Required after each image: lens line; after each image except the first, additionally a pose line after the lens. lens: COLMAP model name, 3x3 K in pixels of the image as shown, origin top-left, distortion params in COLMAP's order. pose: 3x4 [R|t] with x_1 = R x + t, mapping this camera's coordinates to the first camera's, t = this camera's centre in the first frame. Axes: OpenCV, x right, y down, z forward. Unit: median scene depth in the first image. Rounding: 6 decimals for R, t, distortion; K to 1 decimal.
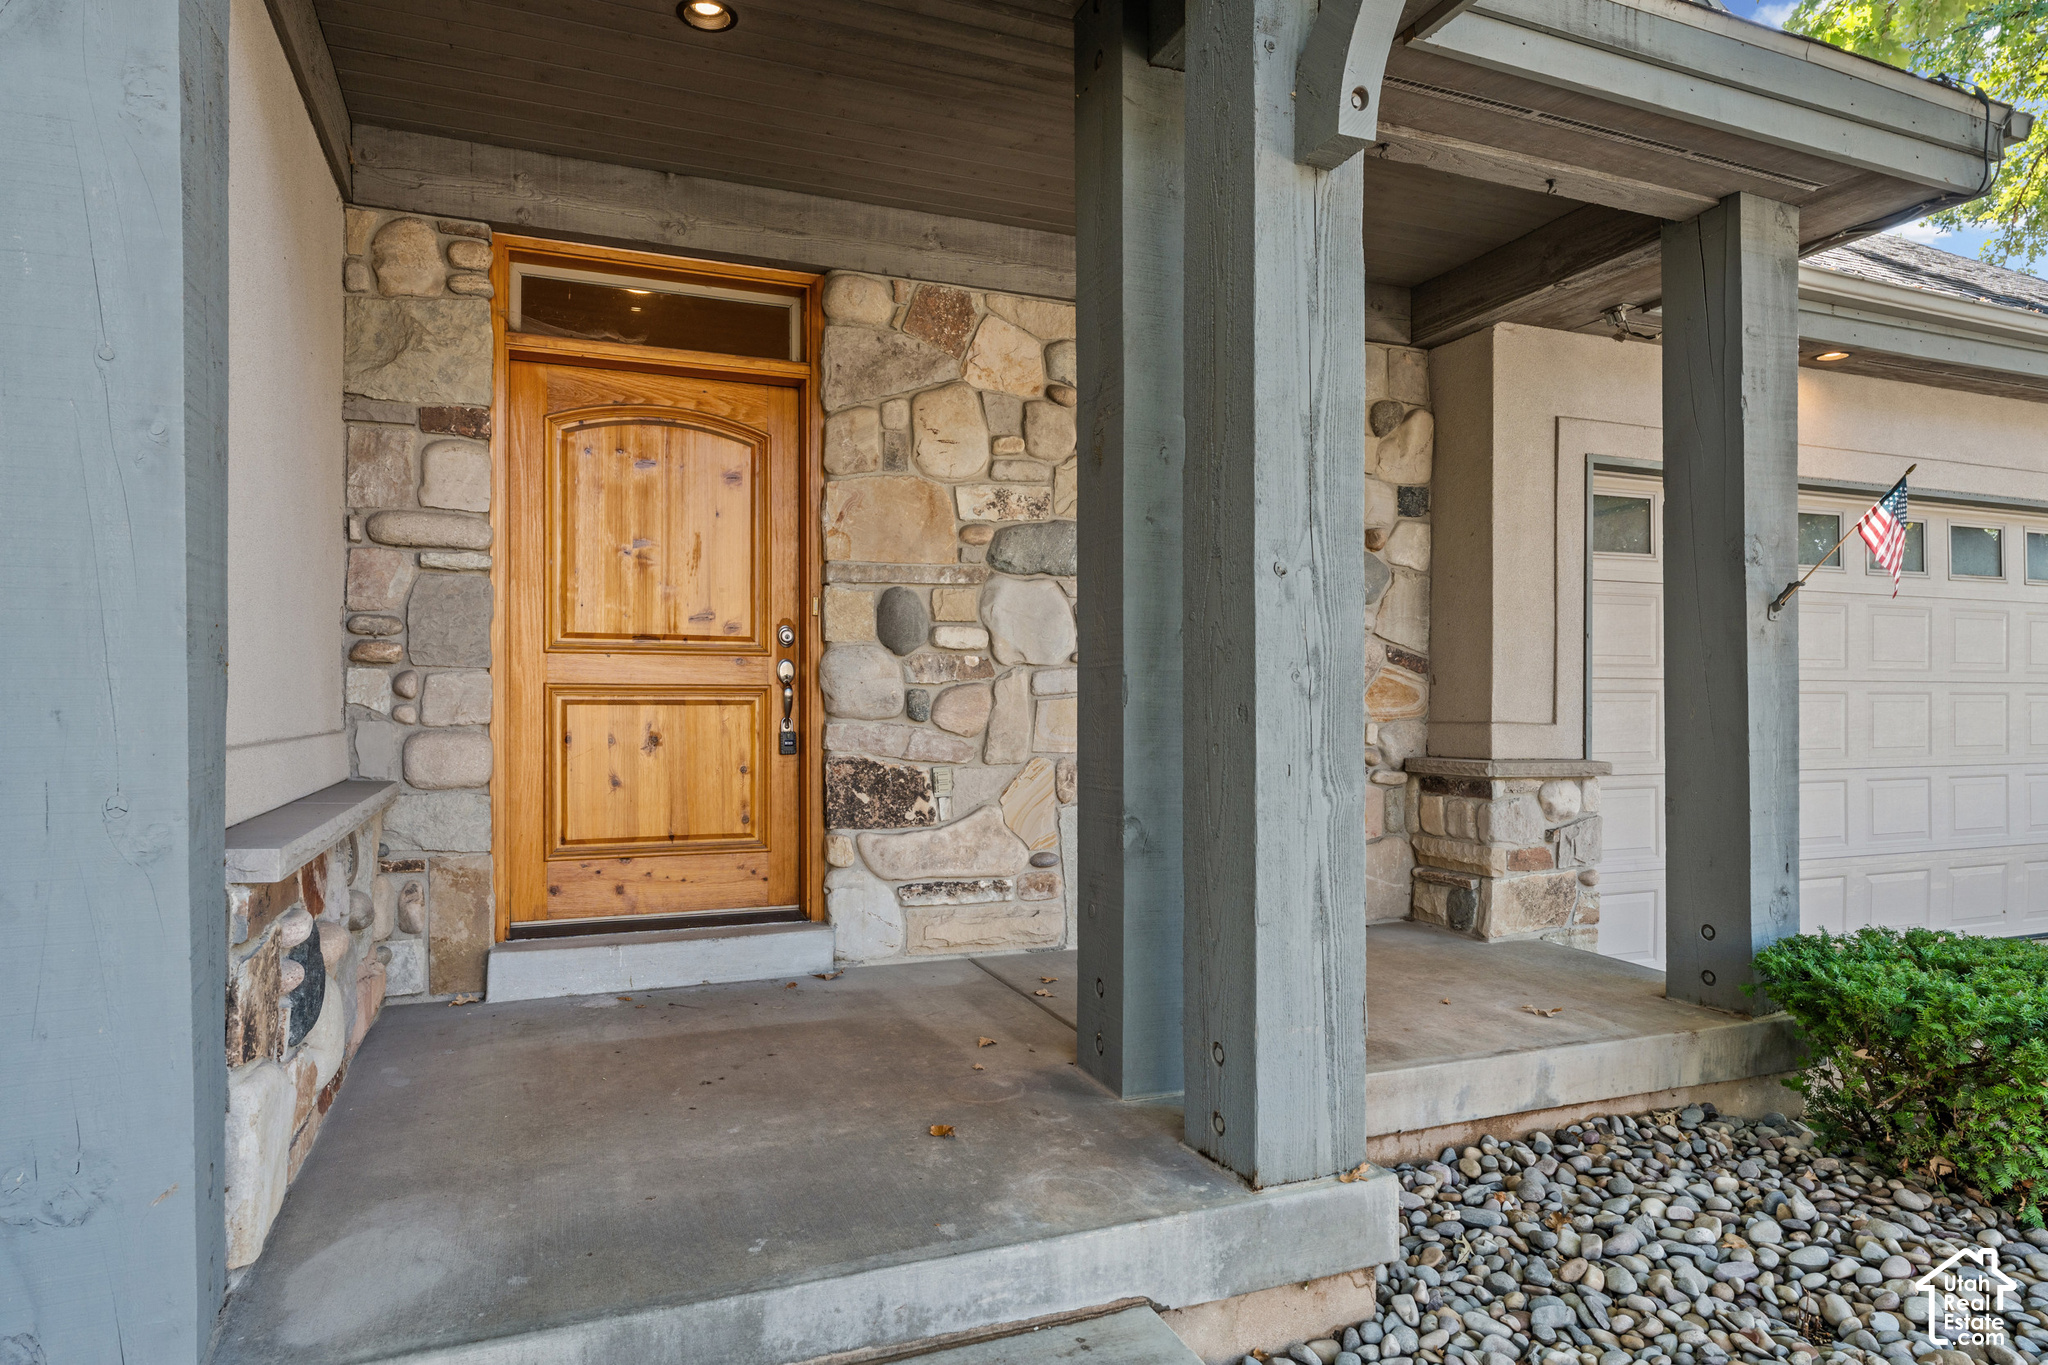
lens RADIAL K [[1189.1, 0, 1018.8], [0, 1189.1, 697.2], [0, 0, 1]] dist [0.003844, 0.000080]
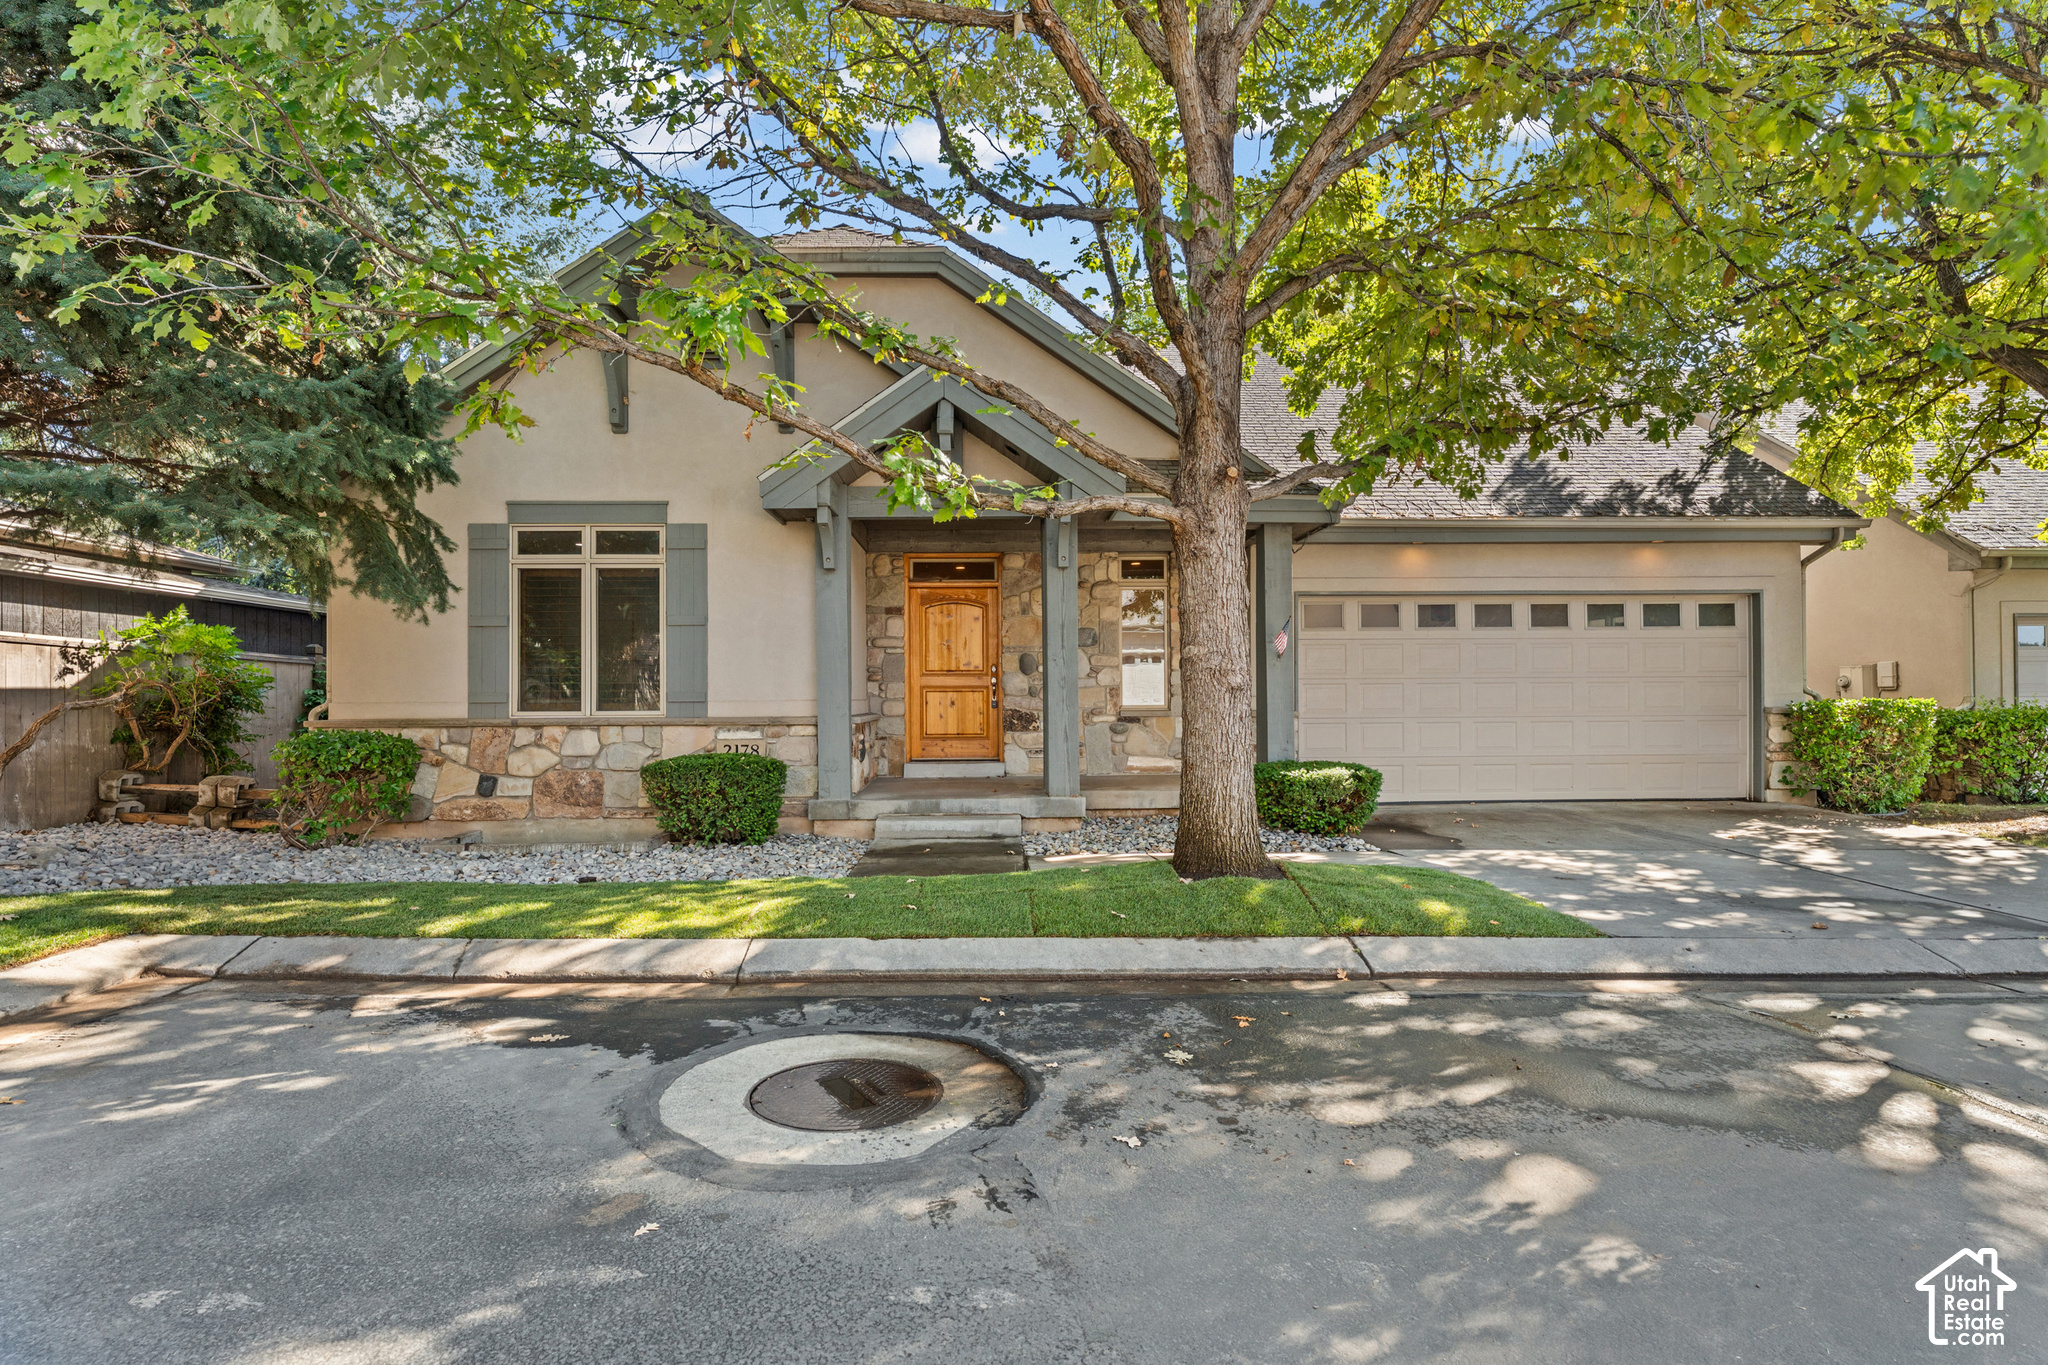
lens RADIAL K [[1004.8, 0, 1024.0], [0, 1004.8, 683.7], [0, 0, 1]] dist [-0.000348, -0.000001]
pose [[0.940347, -0.009811, -0.340076, 0.779760], [0.007485, 0.999939, -0.008150, 0.006879], [0.340135, 0.005118, 0.940363, -1.448196]]
